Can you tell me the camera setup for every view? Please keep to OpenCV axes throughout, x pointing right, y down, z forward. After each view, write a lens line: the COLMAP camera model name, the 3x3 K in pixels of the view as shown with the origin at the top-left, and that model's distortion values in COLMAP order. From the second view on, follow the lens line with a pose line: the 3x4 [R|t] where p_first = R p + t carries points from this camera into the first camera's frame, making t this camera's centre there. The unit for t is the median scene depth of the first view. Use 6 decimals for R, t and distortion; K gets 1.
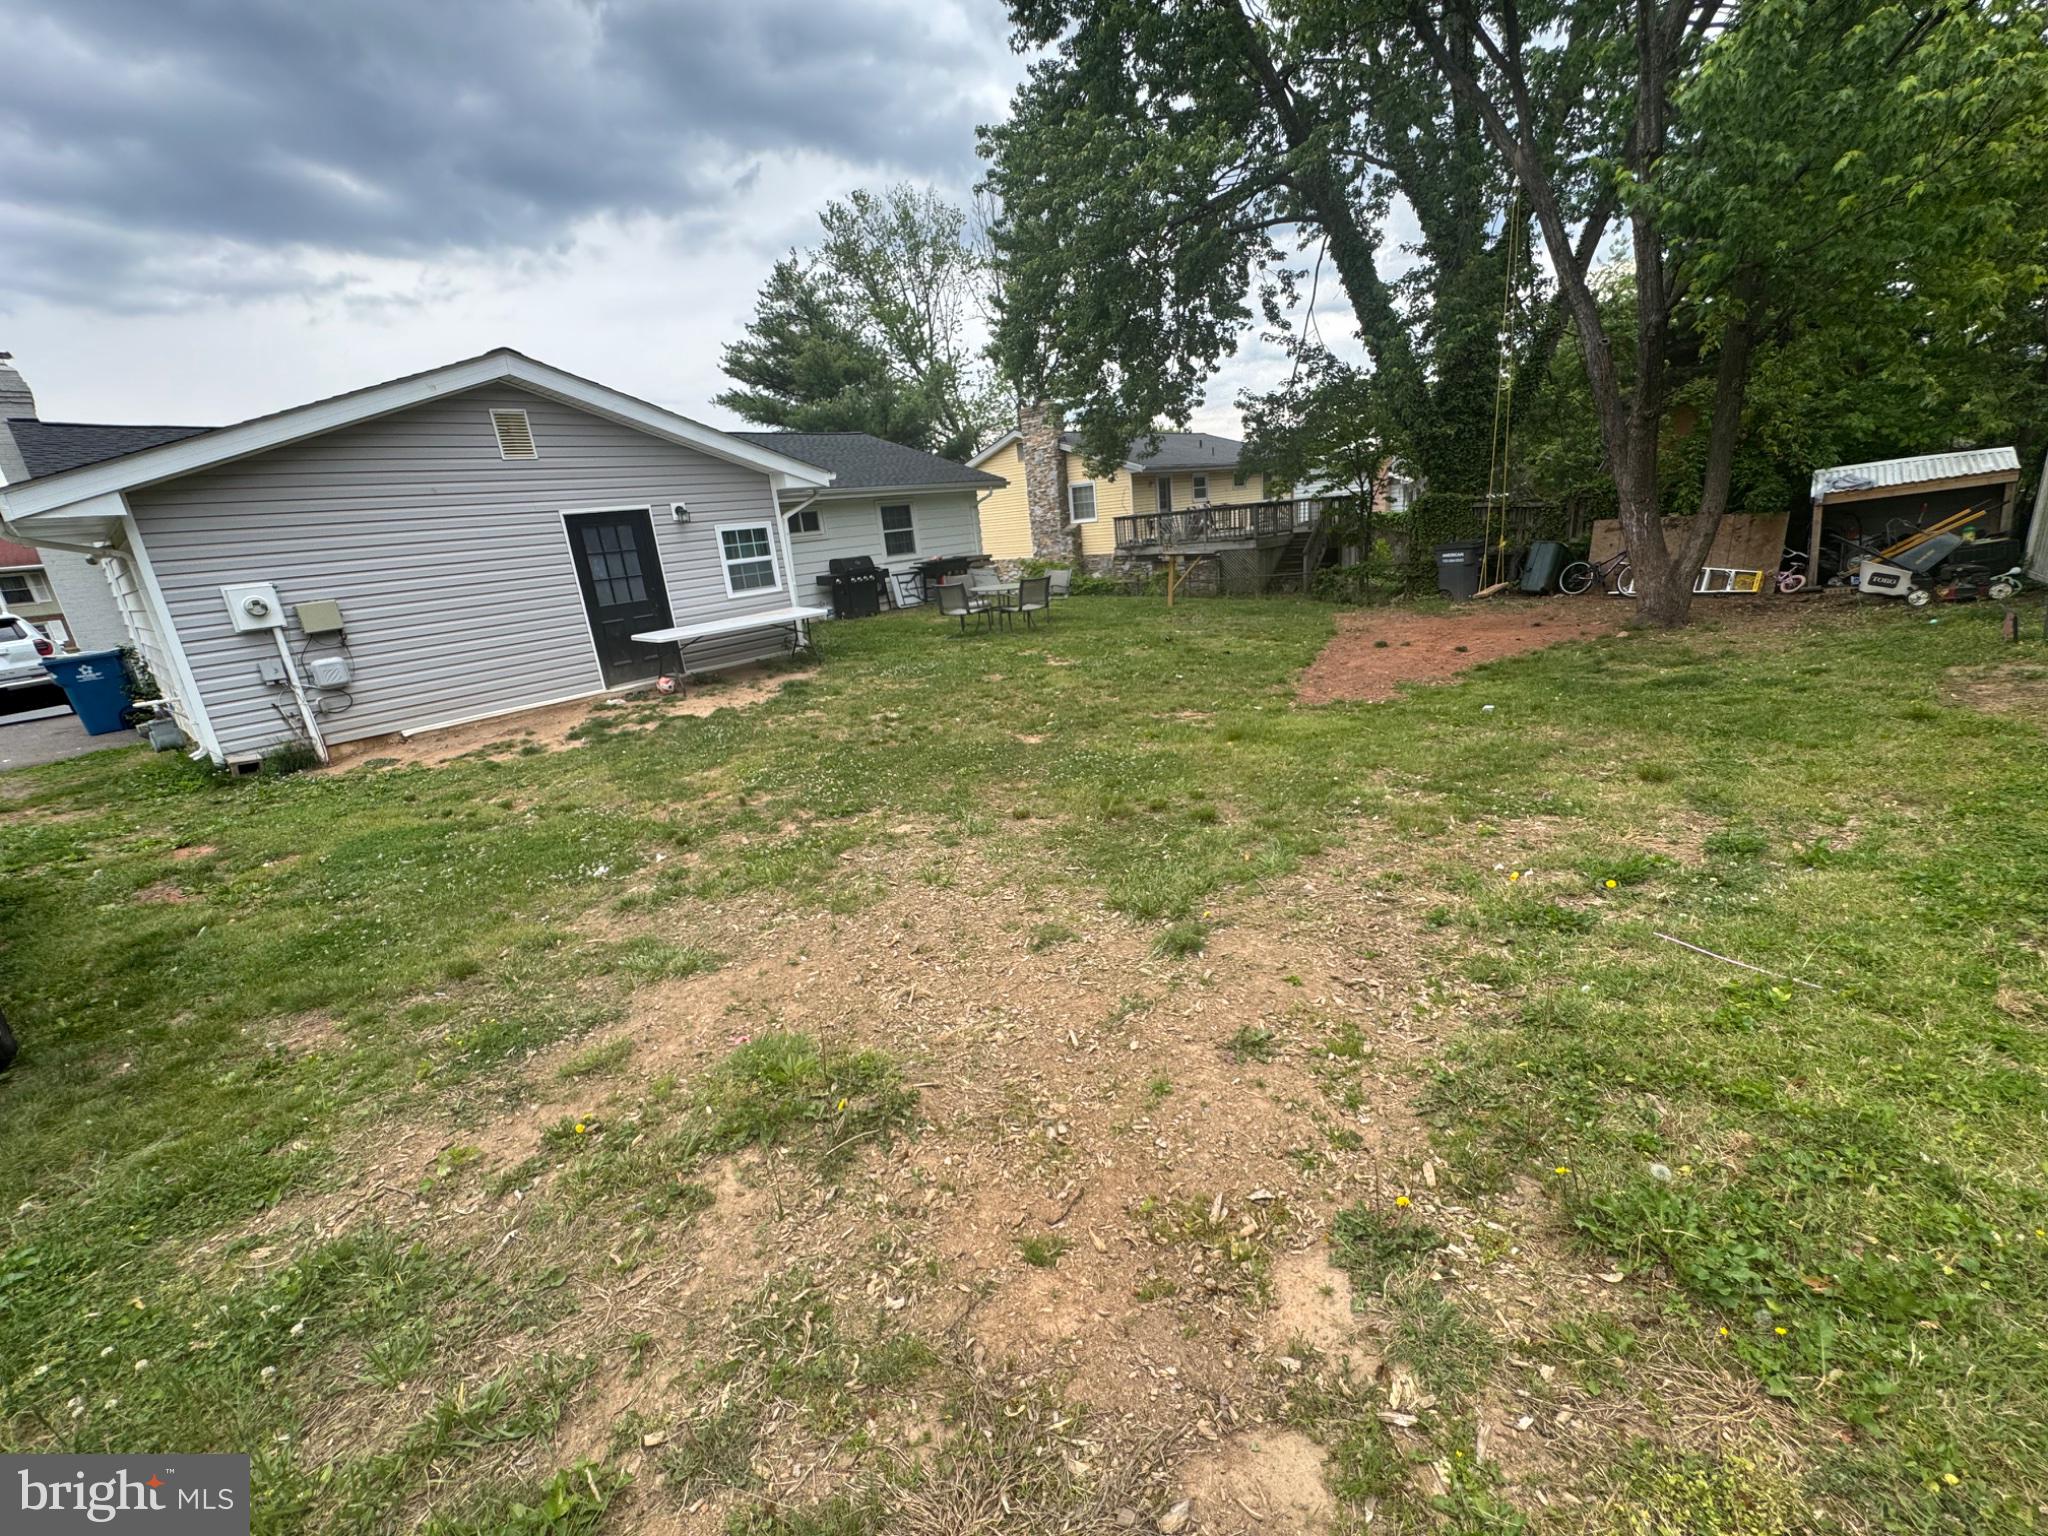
lens RADIAL K [[822.4, 0, 1020.0], [0, 822.4, 759.7], [0, 0, 1]] dist [-0.004556, 0.000979]
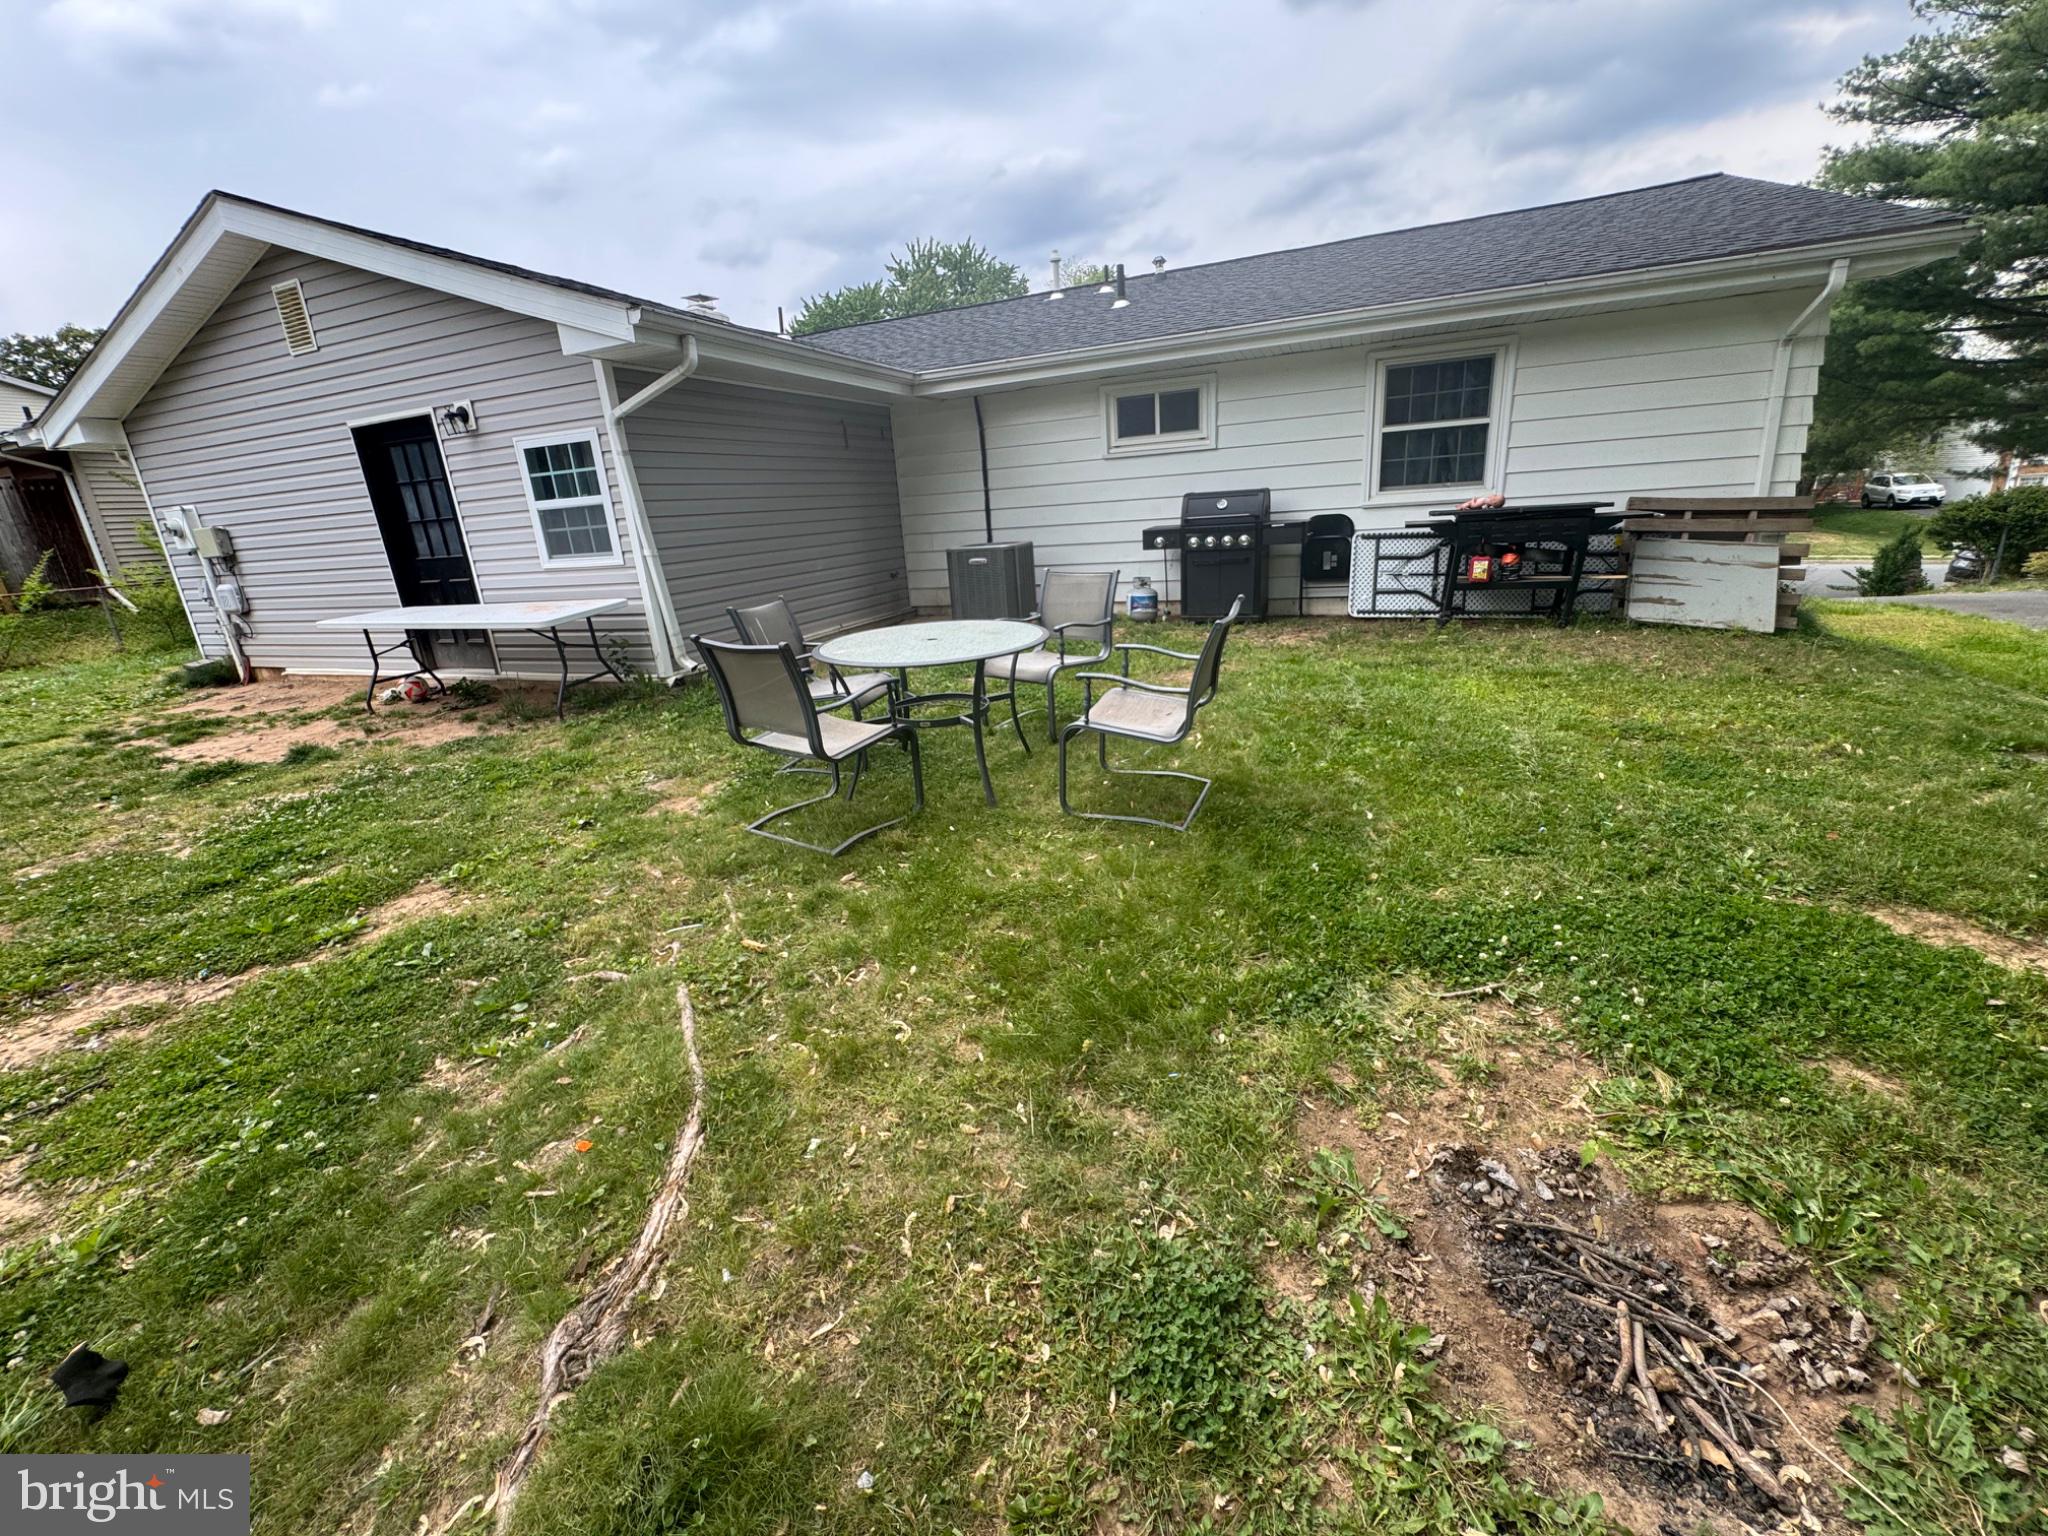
lens RADIAL K [[822.4, 0, 1017.7], [0, 822.4, 754.3], [0, 0, 1]] dist [-0.004556, 0.000979]
pose [[0.332956, 0.342223, -0.878649, 0.307450], [-0.232897, 0.932793, 0.275057, -0.308099], [0.913728, 0.113053, 0.390282, 1.085009]]
